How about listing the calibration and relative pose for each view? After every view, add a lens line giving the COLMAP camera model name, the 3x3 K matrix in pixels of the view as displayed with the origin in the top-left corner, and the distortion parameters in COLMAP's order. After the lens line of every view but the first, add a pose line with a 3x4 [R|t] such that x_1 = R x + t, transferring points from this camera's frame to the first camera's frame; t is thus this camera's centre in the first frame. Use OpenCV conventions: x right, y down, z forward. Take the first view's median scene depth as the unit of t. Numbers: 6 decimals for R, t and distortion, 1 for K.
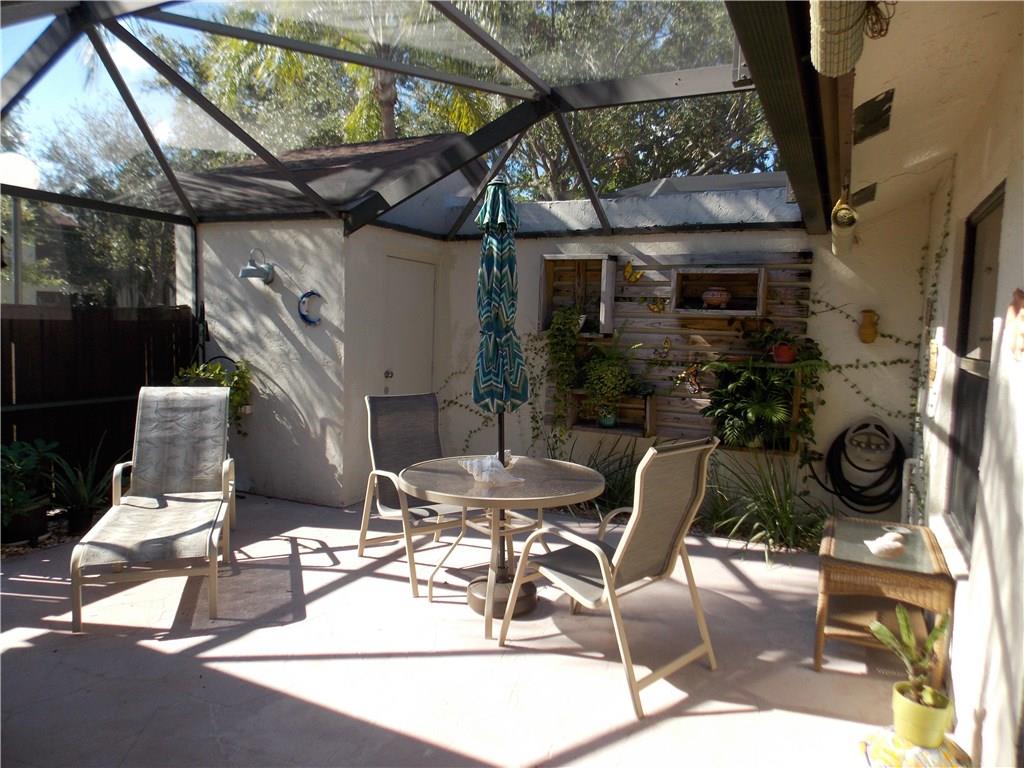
lens RADIAL K [[693.2, 0, 516.3], [0, 693.2, 370.8], [0, 0, 1]] dist [-0.001915, -0.001012]
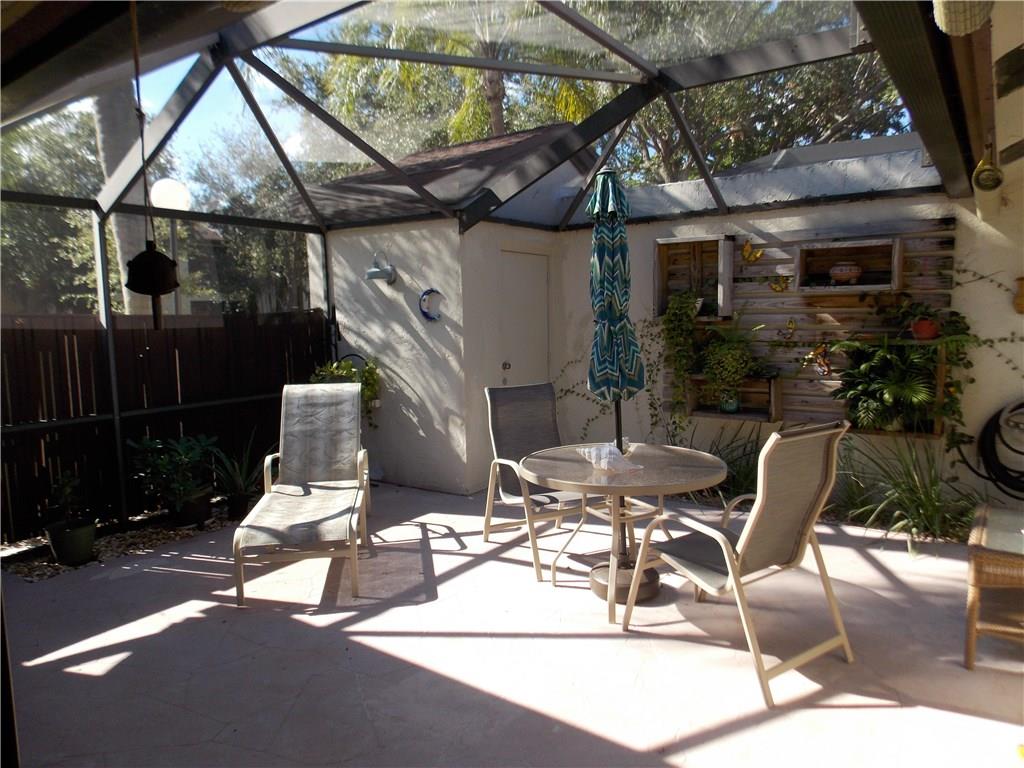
lens RADIAL K [[692.6, 0, 512.1], [0, 692.6, 377.6], [0, 0, 1]] dist [0.000370, -0.003304]
pose [[0.984401, -0.030430, -0.173291, 0.001655], [0.034966, 0.999120, 0.023180, -0.001032], [0.172433, -0.028878, 0.984598, -0.009585]]
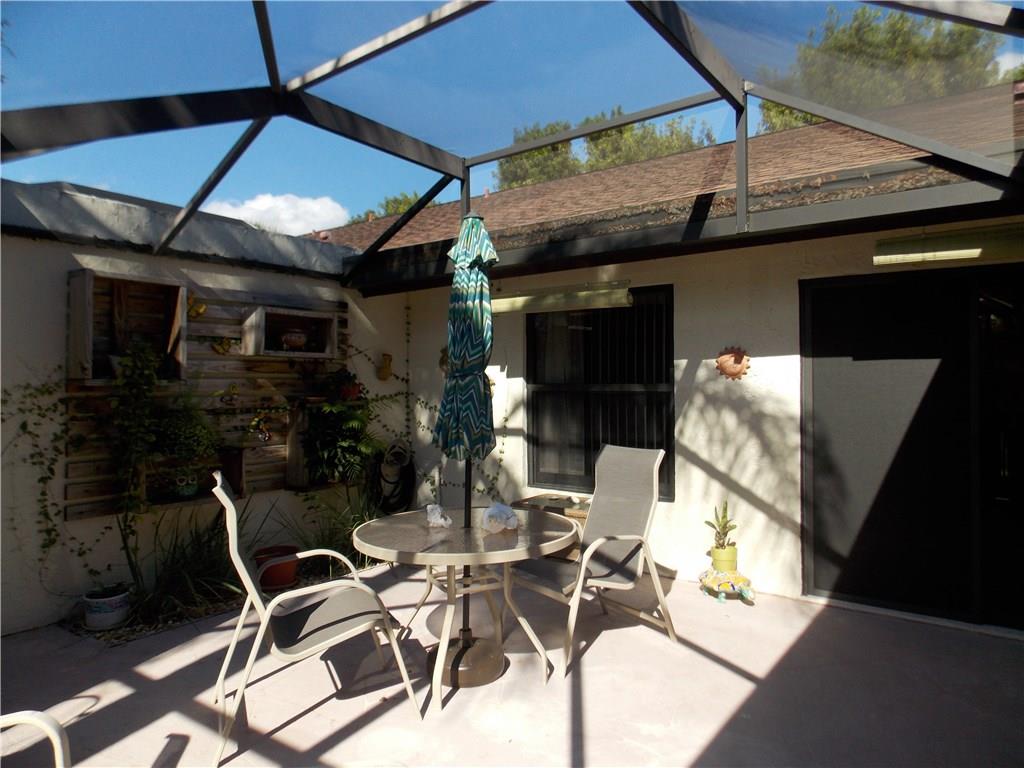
lens RADIAL K [[692.6, 0, 512.1], [0, 692.6, 377.6], [0, 0, 1]] dist [0.000370, -0.003304]
pose [[0.154589, -0.021764, 0.987739, -0.681487], [0.080022, 0.996748, 0.009439, -0.038783], [-0.984733, 0.077582, 0.155828, 0.581451]]
